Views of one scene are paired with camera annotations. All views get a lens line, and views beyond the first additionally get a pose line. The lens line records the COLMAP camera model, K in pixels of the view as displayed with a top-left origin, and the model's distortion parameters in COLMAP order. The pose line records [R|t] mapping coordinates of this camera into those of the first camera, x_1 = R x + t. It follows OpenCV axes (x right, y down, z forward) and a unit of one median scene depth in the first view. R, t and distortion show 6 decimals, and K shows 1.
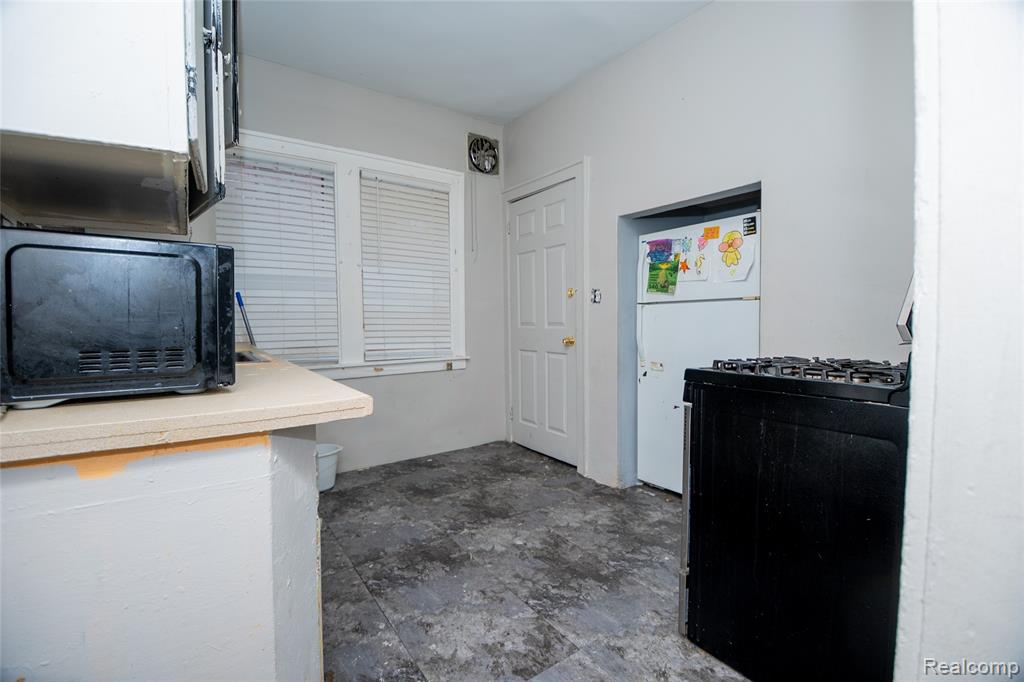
lens RADIAL K [[445.6, 0, 510.6], [0, 445.6, 339.4], [0, 0, 1]] dist [-0.007513, -0.007891]
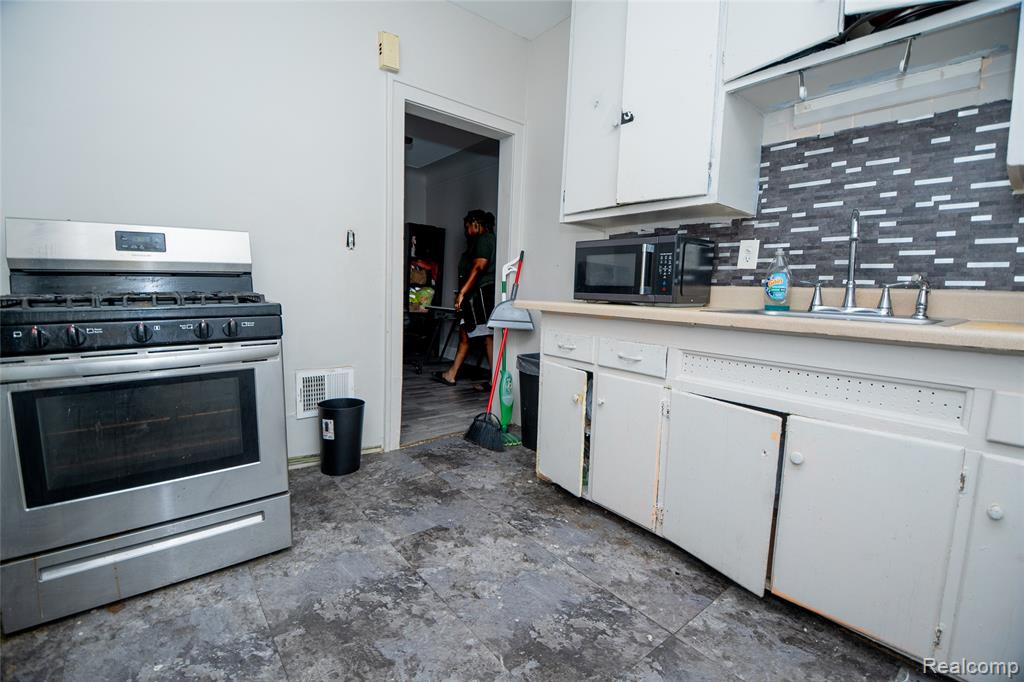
lens RADIAL K [[445.6, 0, 517.9], [0, 445.6, 341.2], [0, 0, 1]] dist [-0.007513, -0.007891]
pose [[-0.996151, -0.017517, -0.085882, -0.064290], [-0.031578, 0.985753, 0.165207, -0.032118], [0.081765, 0.167283, -0.982513, 1.856686]]
